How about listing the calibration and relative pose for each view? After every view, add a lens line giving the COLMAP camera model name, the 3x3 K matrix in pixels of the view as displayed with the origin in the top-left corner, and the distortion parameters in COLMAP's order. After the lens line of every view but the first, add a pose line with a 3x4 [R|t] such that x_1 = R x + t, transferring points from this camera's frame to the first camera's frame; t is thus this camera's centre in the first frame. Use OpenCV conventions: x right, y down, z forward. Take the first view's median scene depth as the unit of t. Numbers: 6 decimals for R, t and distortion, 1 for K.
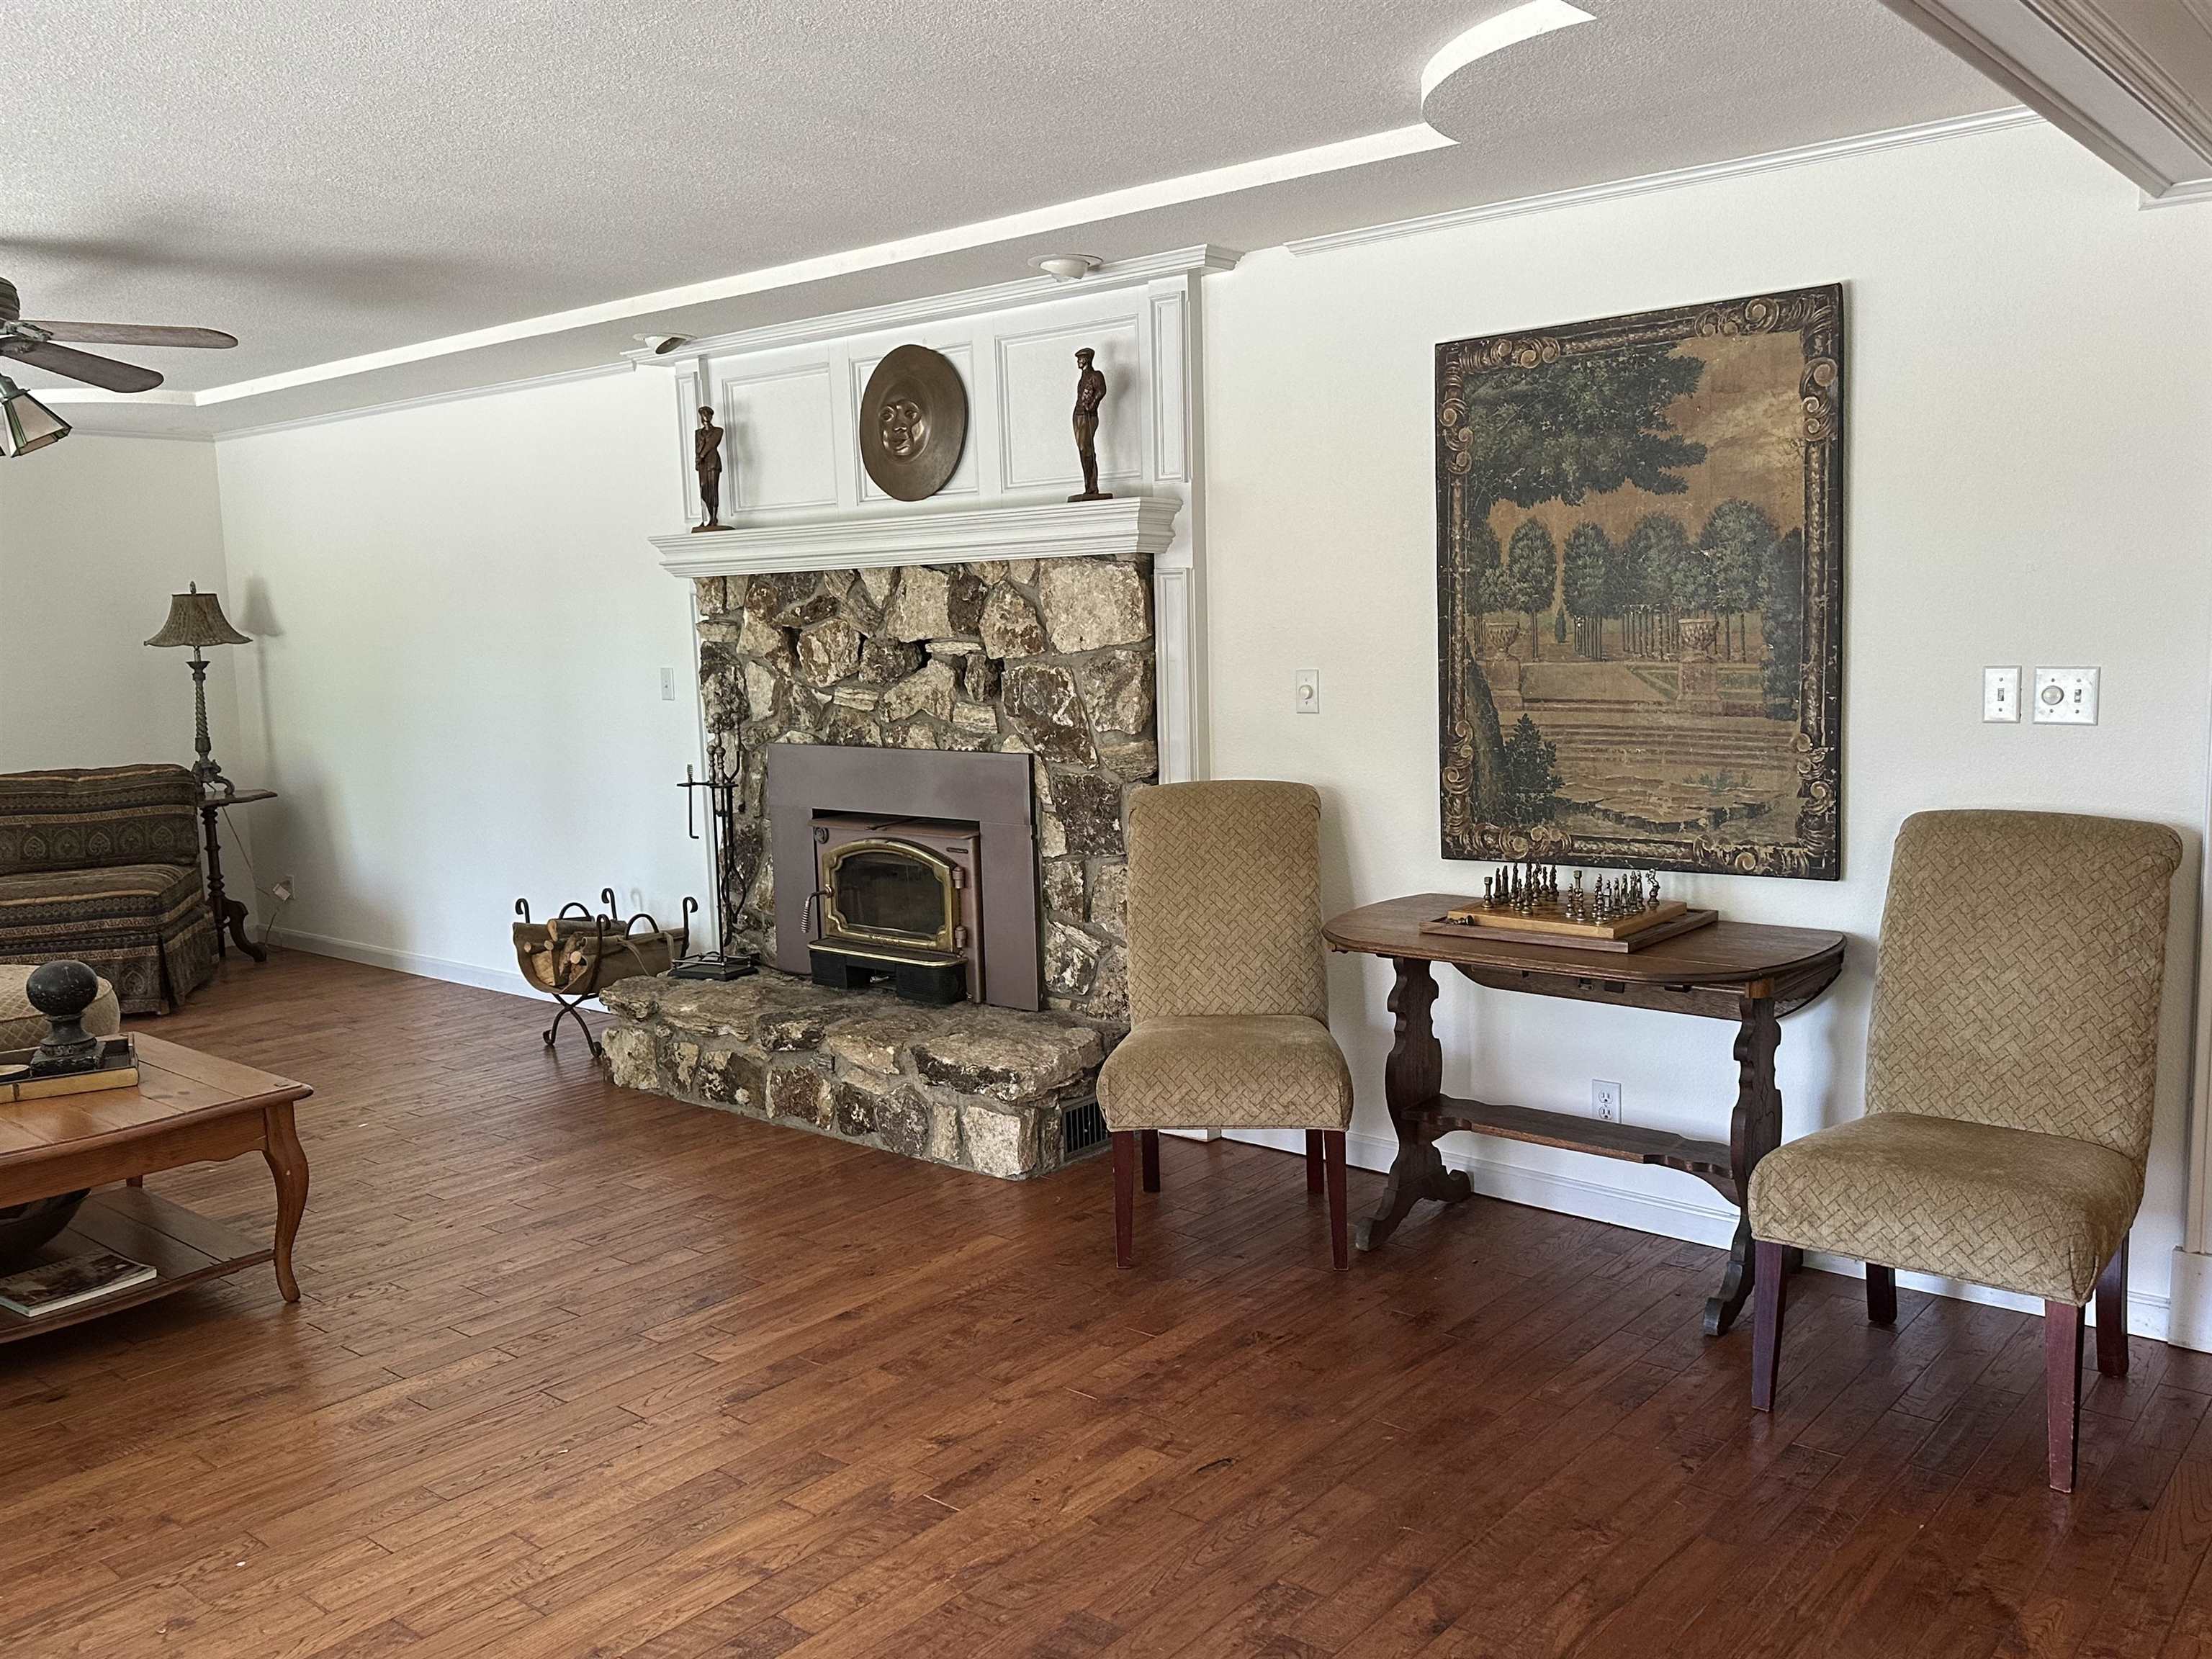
lens RADIAL K [[1801.6, 0, 1106.0], [0, 1801.6, 829.5], [0, 0, 1]] dist [0.001276, 0.002522]
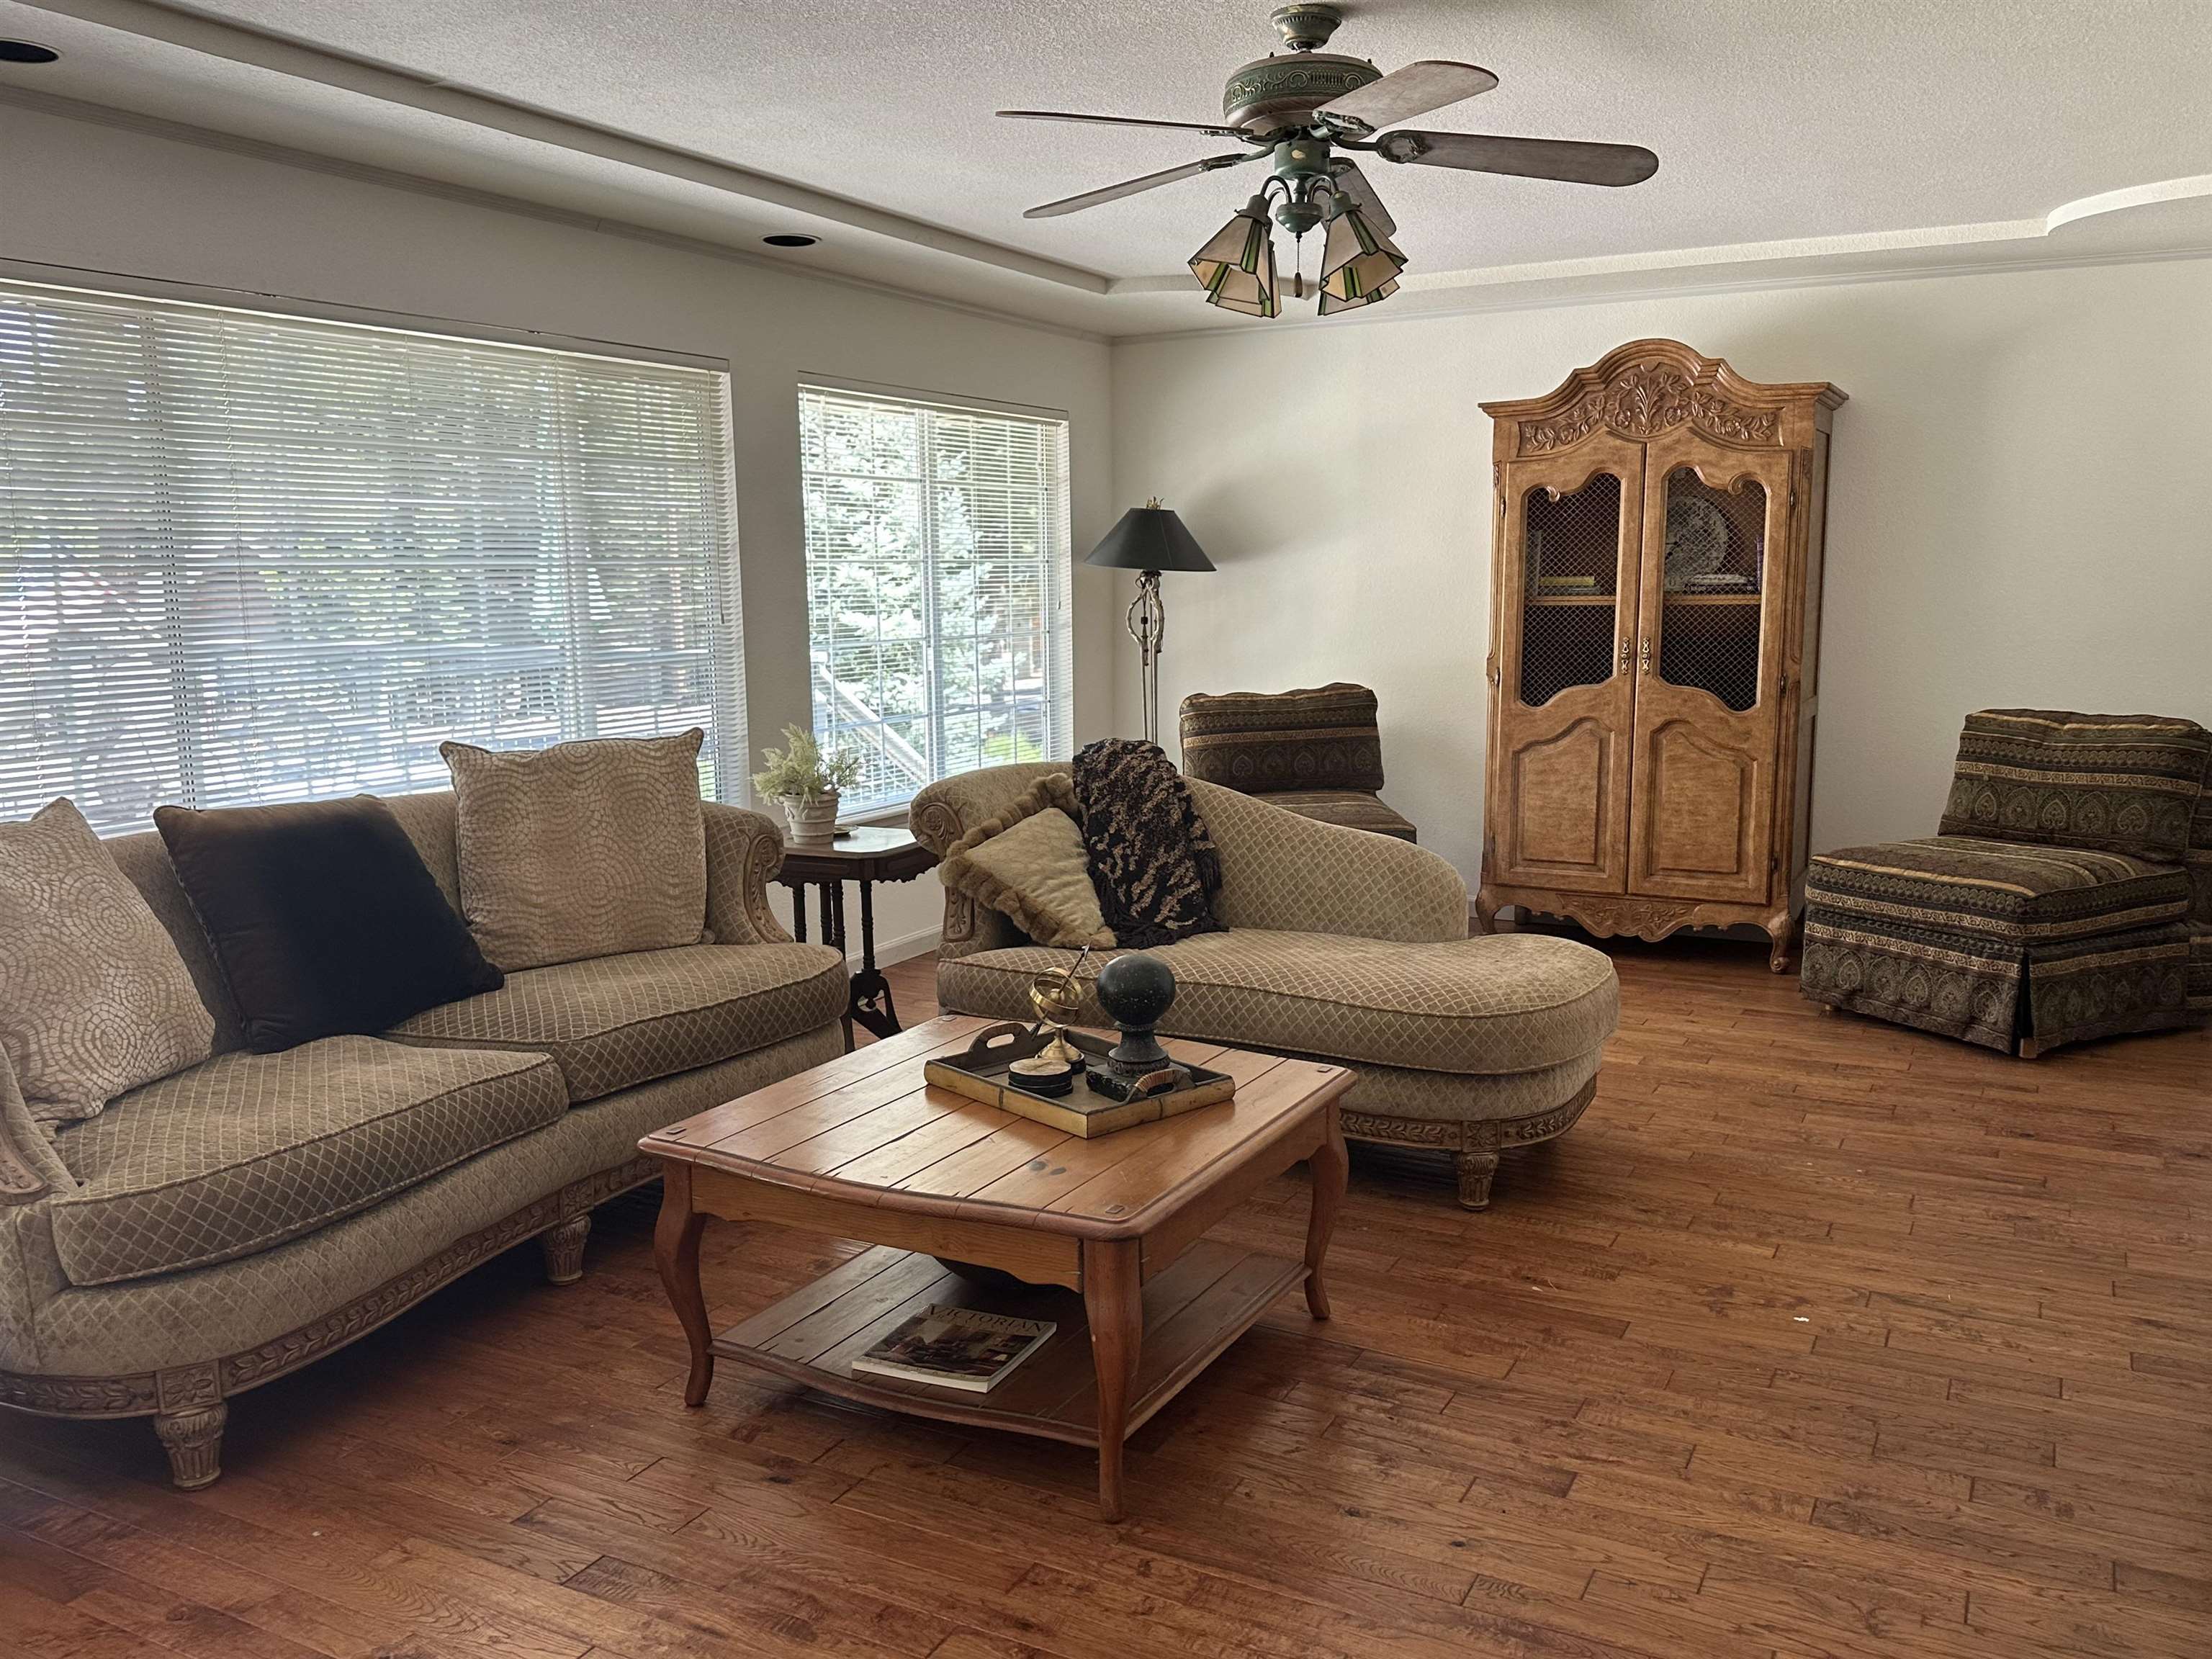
lens RADIAL K [[1792.4, 0, 1127.9], [0, 1792.4, 838.7], [0, 0, 1]] dist [0.131418, -0.135644]
pose [[0.218840, 0.175043, -0.959932, 0.099492], [-0.114493, 0.981588, 0.152891, -0.058068], [0.969020, 0.076447, 0.234852, 0.472839]]
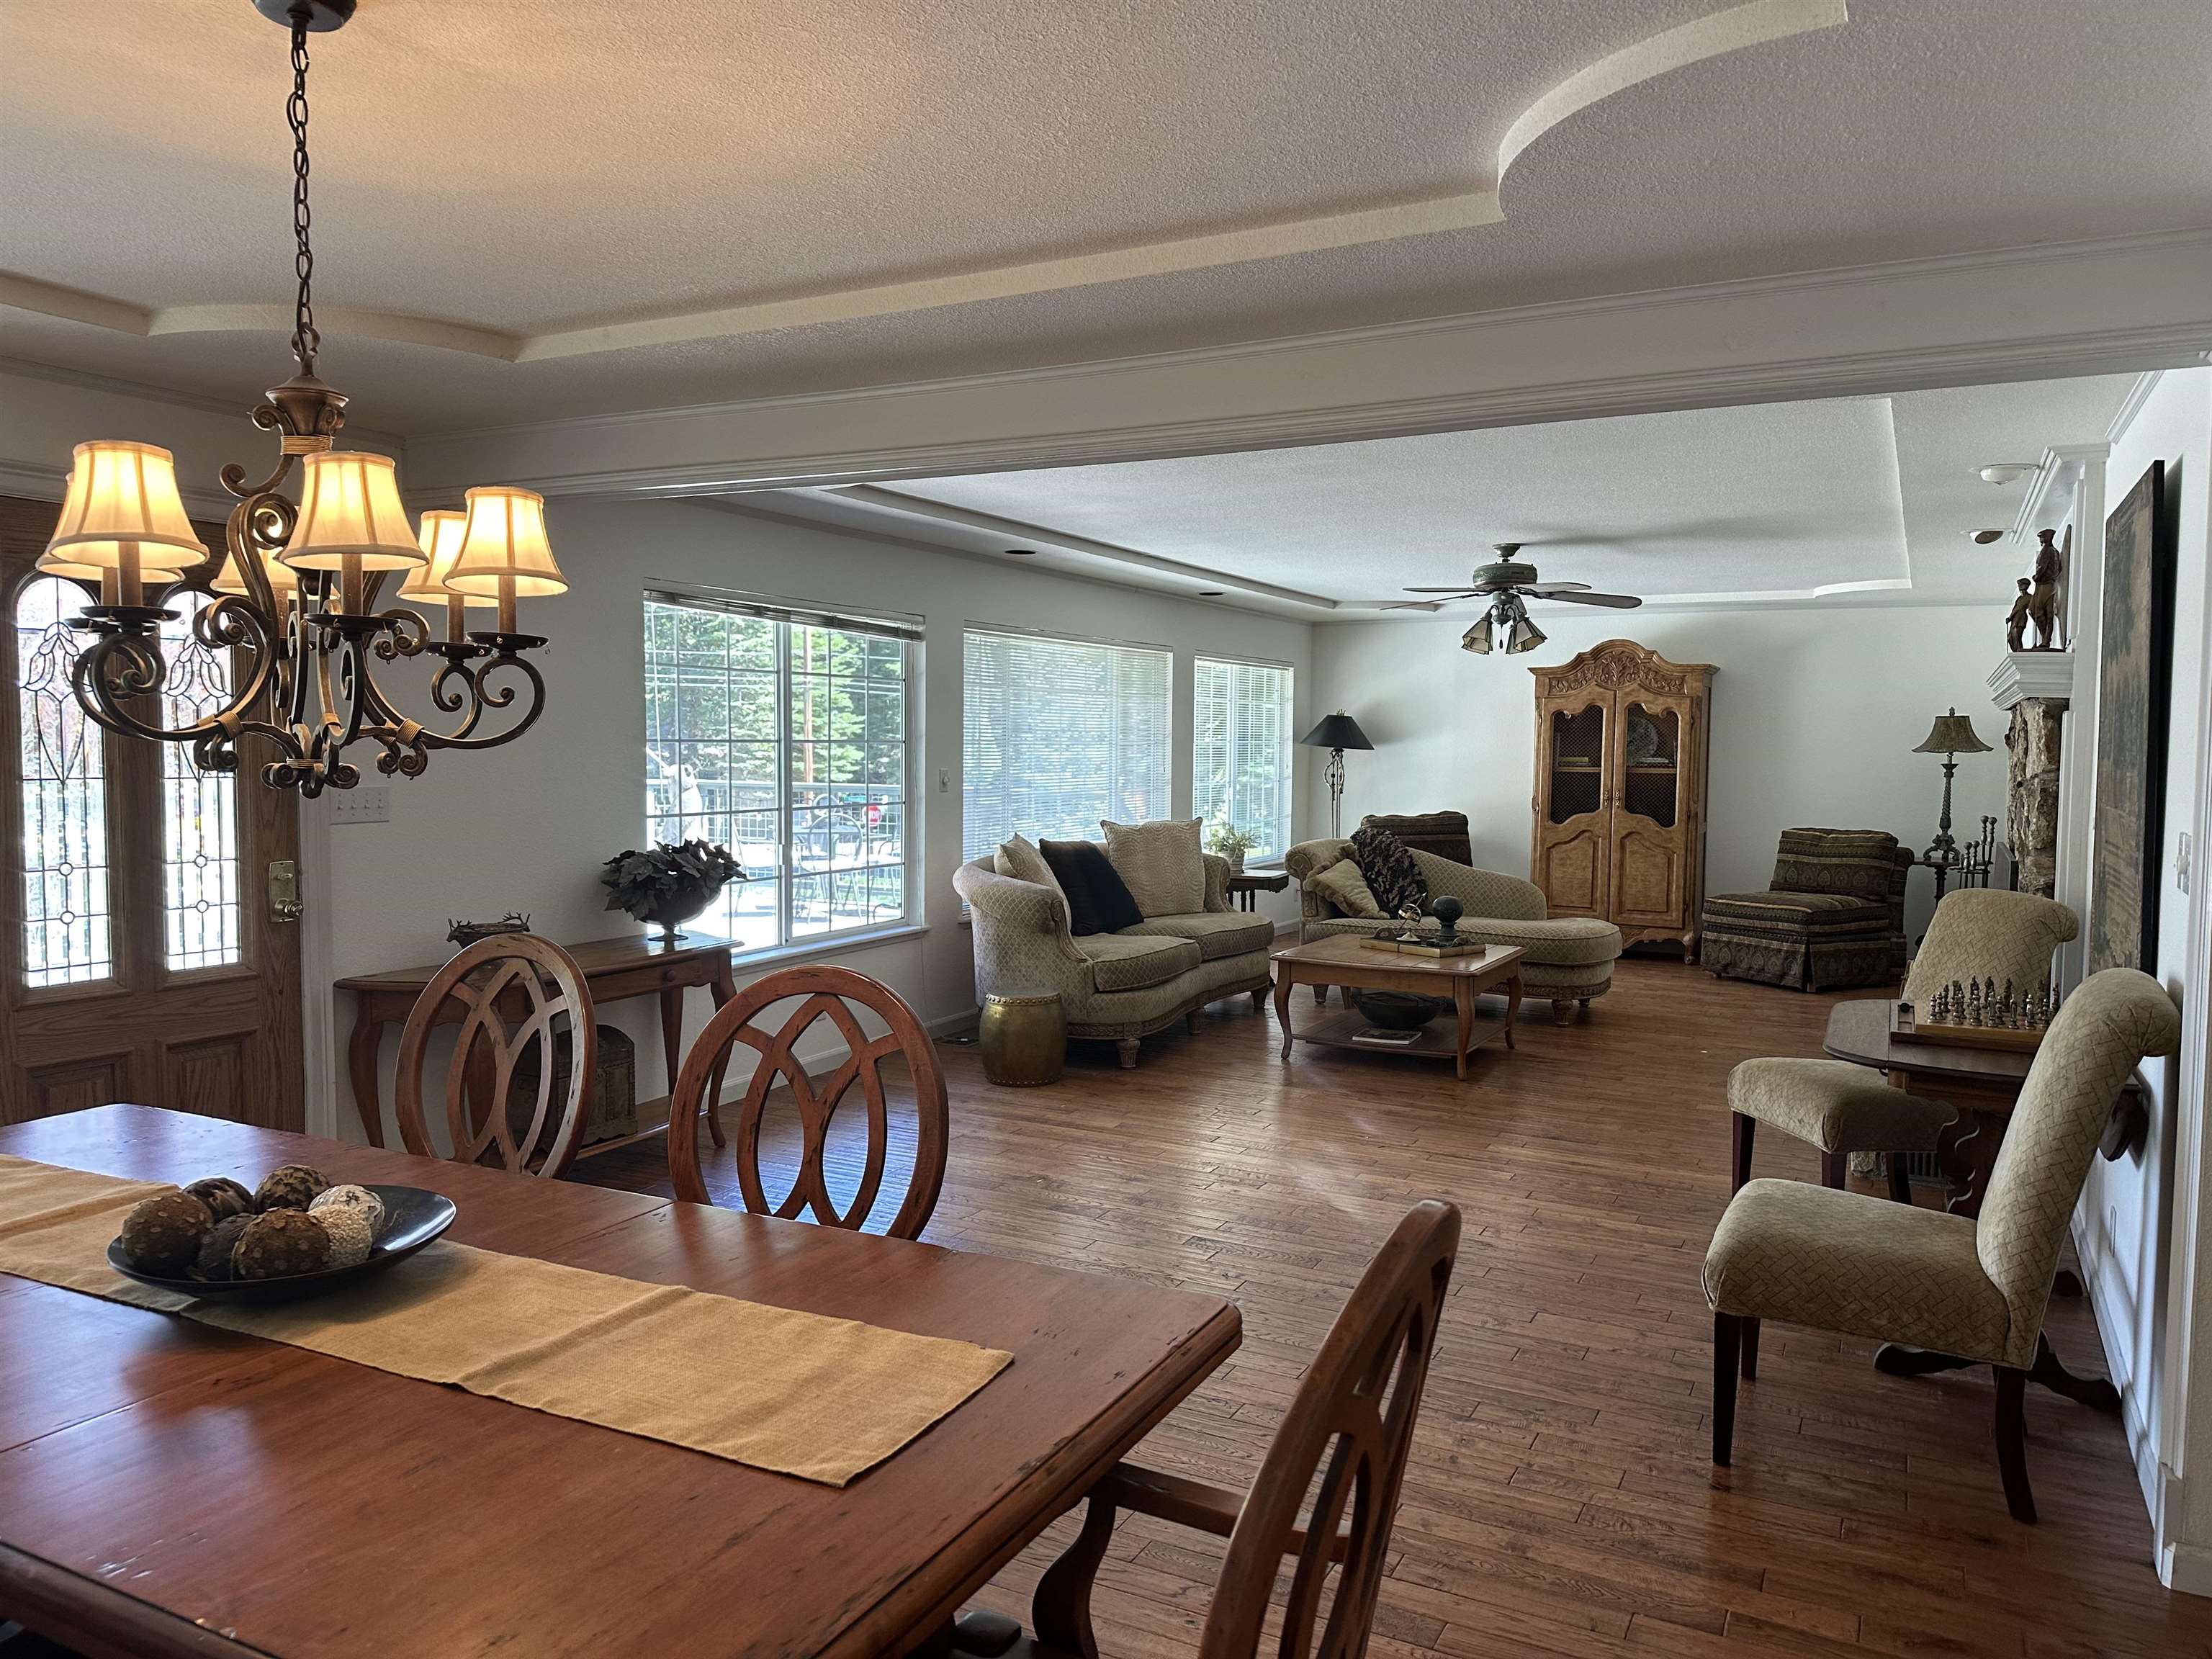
lens RADIAL K [[1514.4, 0, 1106.0], [0, 1514.4, 829.5], [0, 0, 1]] dist [0.063953, -0.002752]
pose [[0.203346, 0.091205, -0.974850, 0.619537], [-0.132834, 0.989016, 0.064823, -0.038746], [0.970054, 0.116312, 0.213227, 0.132614]]
